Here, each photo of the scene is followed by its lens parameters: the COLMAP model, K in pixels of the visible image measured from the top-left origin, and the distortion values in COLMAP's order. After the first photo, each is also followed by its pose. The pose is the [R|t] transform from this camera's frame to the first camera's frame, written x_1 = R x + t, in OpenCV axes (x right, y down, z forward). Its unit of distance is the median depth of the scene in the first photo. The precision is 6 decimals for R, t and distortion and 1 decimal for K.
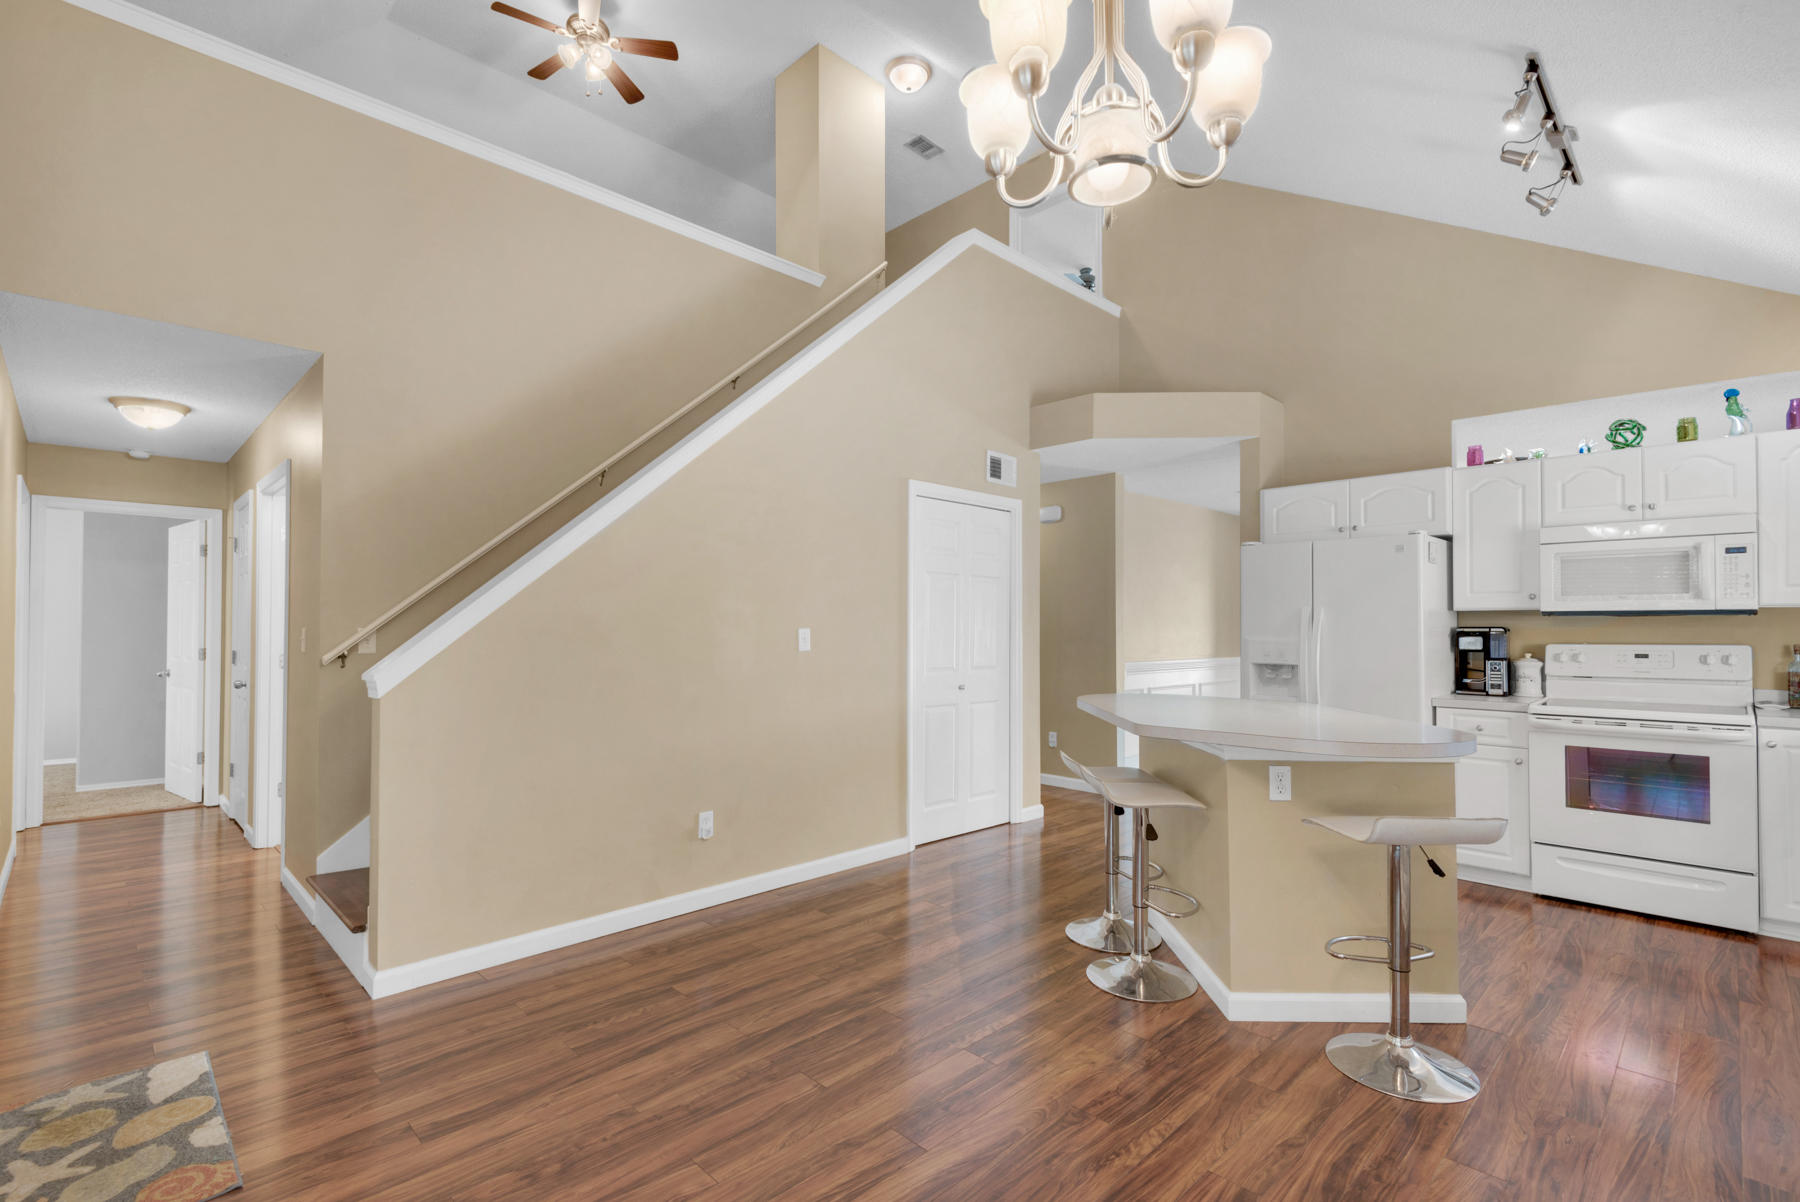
lens RADIAL K [[814.3, 0, 923.0], [0, 814.3, 617.2], [0, 0, 1]] dist [0.028118, -0.014774]
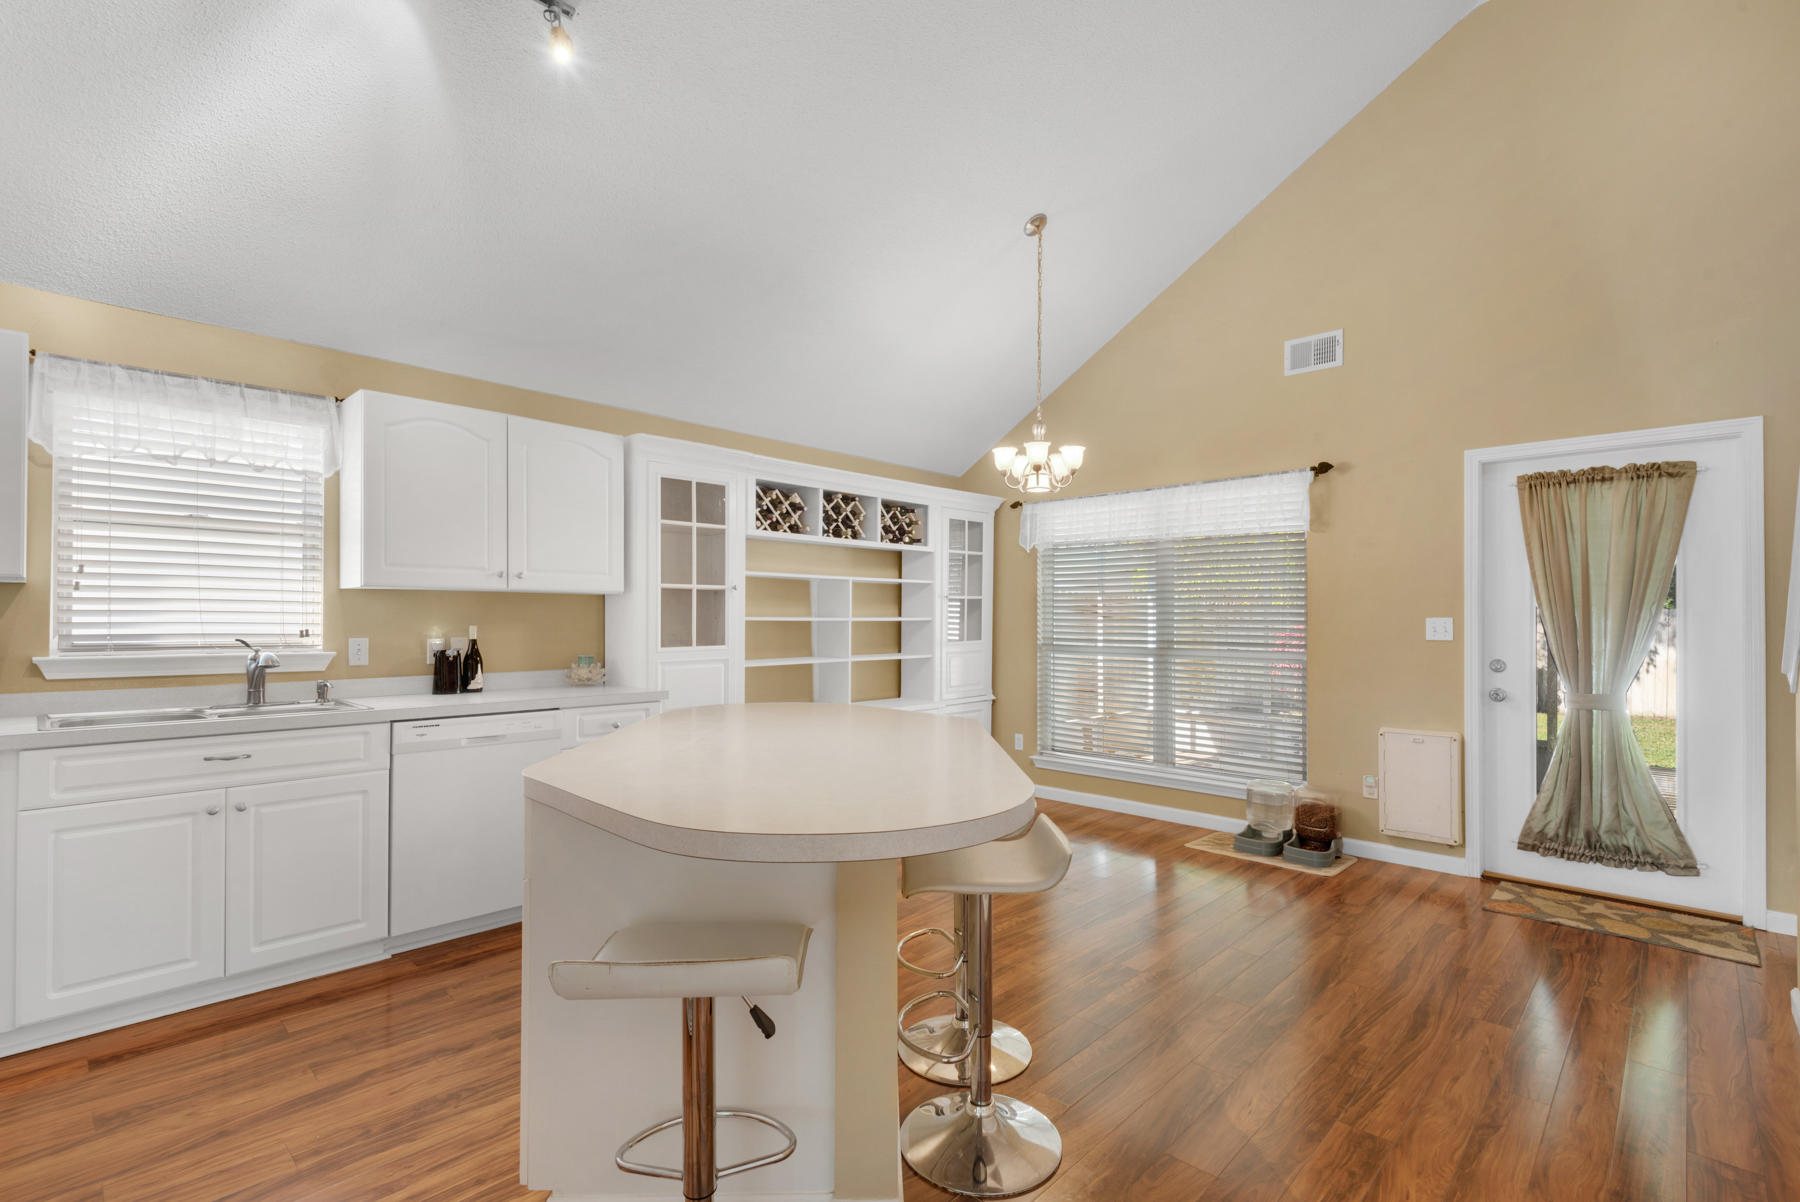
lens RADIAL K [[814.3, 0, 893.4], [0, 814.3, 614.0], [0, 0, 1]] dist [0.028118, -0.014774]
pose [[-0.999978, -0.006368, -0.001816, 0.244610], [-0.006331, 0.999785, -0.019747, 0.022147], [0.001941, -0.019735, -0.999803, 1.300131]]
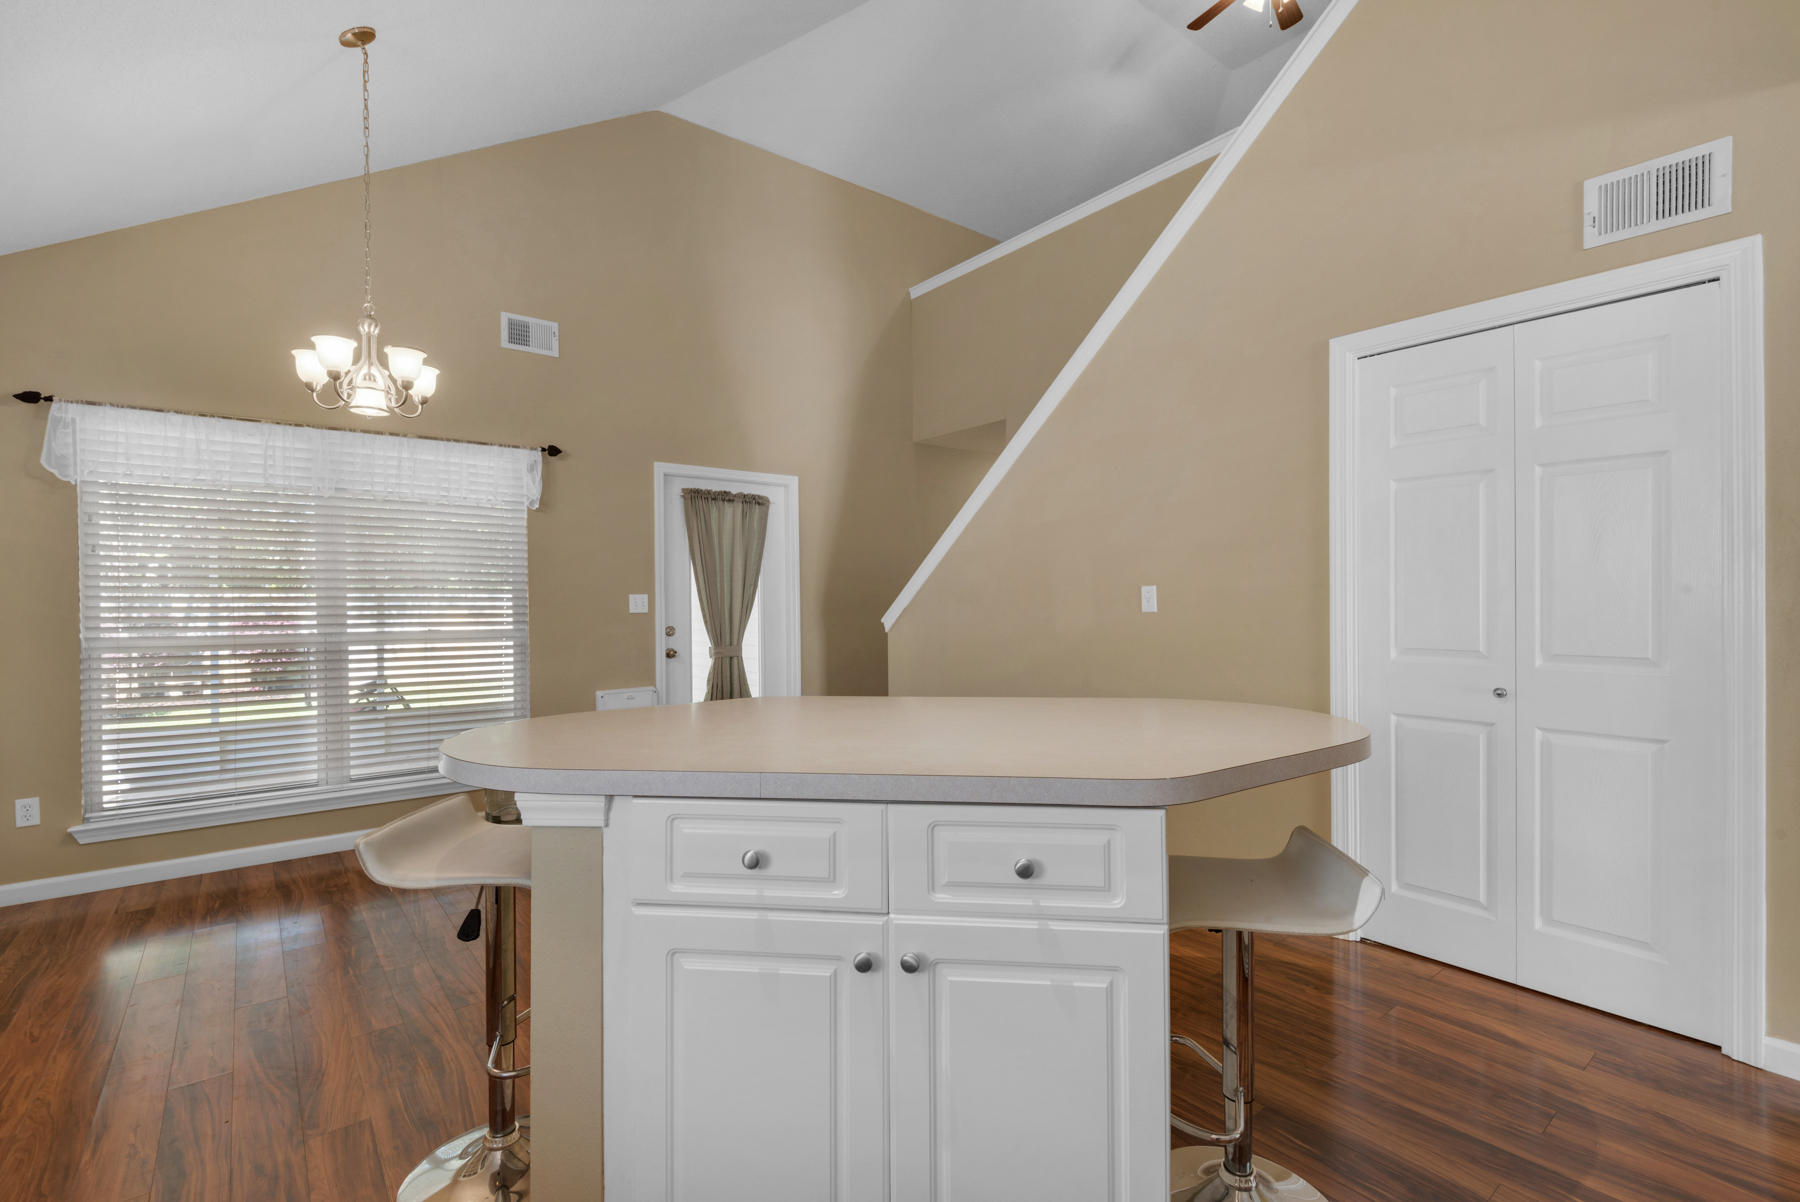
lens RADIAL K [[814.3, 0, 896.9], [0, 814.3, 607.0], [0, 0, 1]] dist [0.028118, -0.014774]
pose [[-0.125155, 0.002542, -0.992134, 0.727449], [0.021725, 0.999764, -0.000179, 0.030203], [0.991899, -0.021576, -0.125180, 0.838612]]
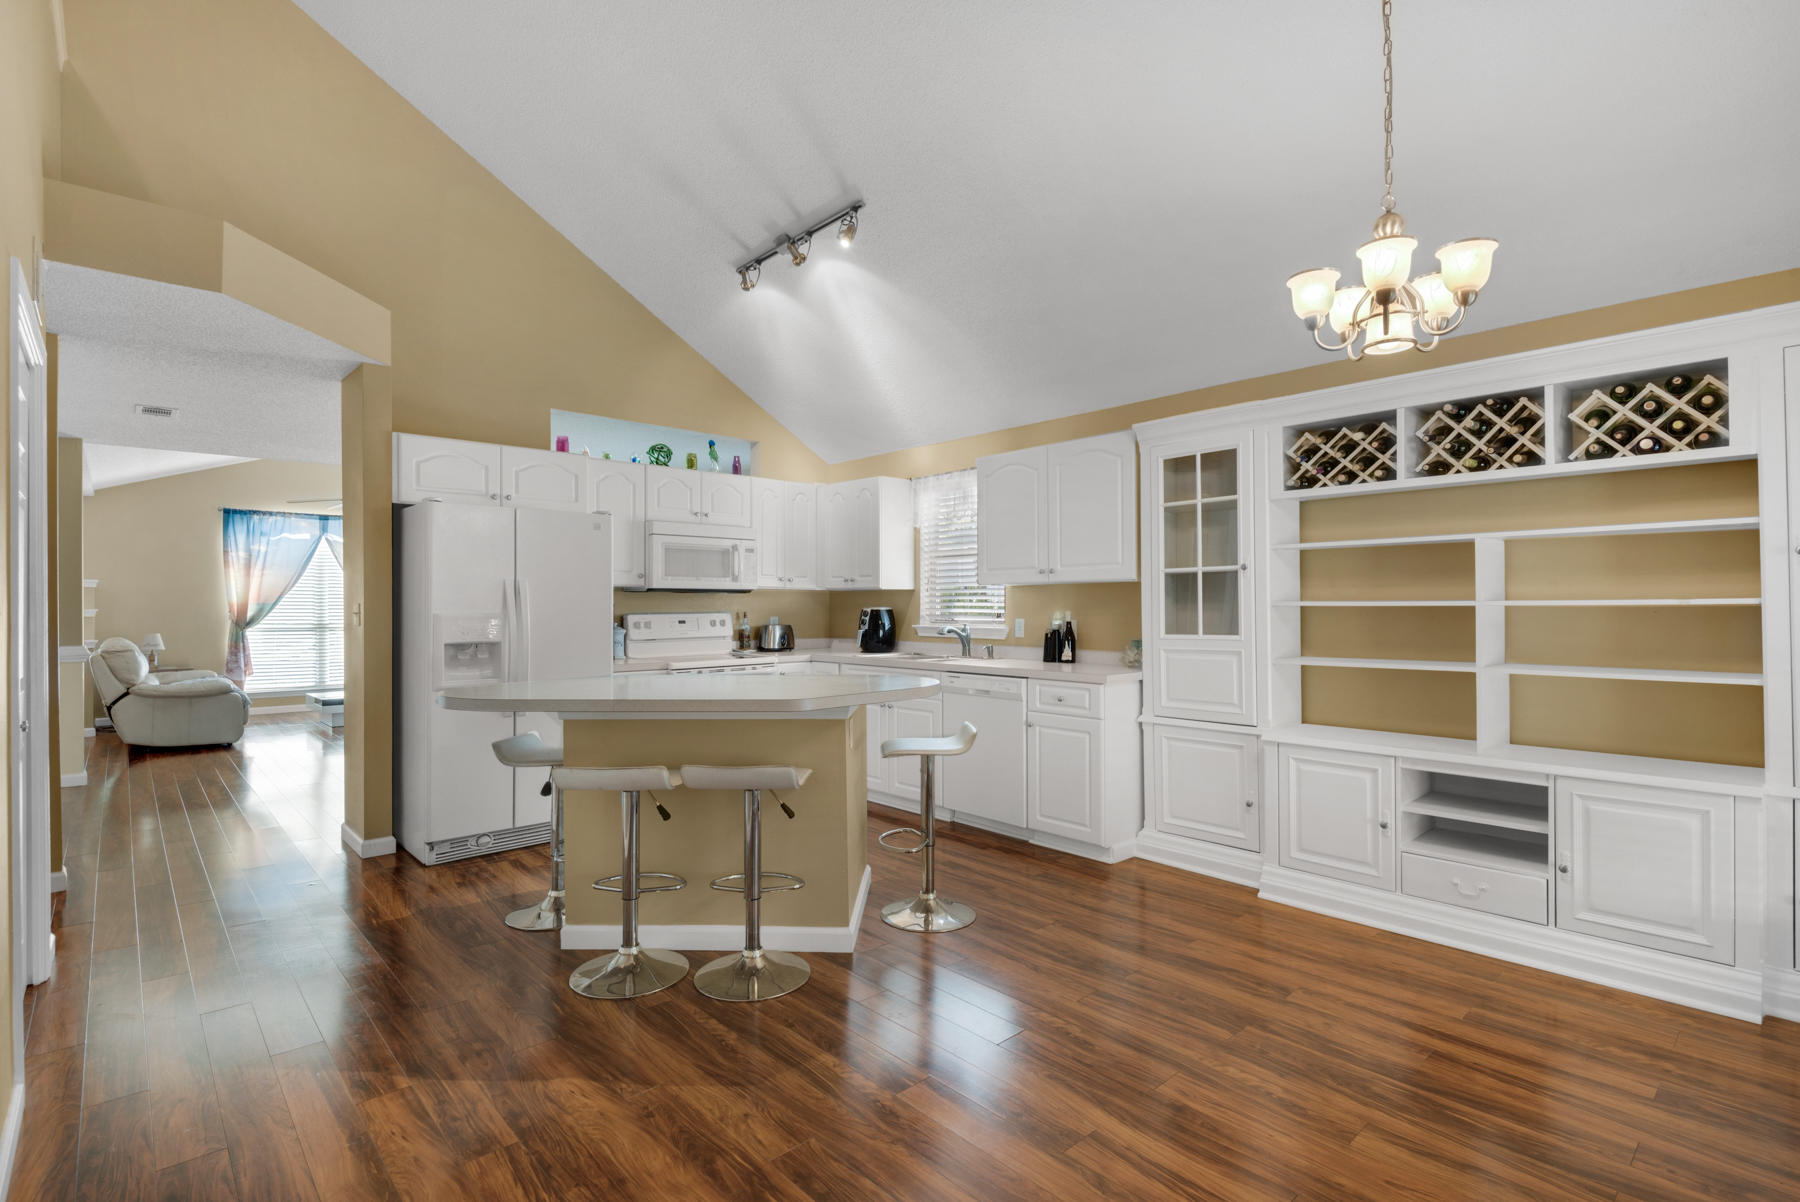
lens RADIAL K [[841.3, 0, 905.5], [0, 841.3, 592.3], [0, 0, 1]] dist [0.011361, -0.003092]
pose [[0.051146, 0.013708, 0.998597, -0.491263], [-0.010833, 0.999855, -0.013170, 0.011994], [-0.998632, -0.010144, 0.051287, 0.562465]]
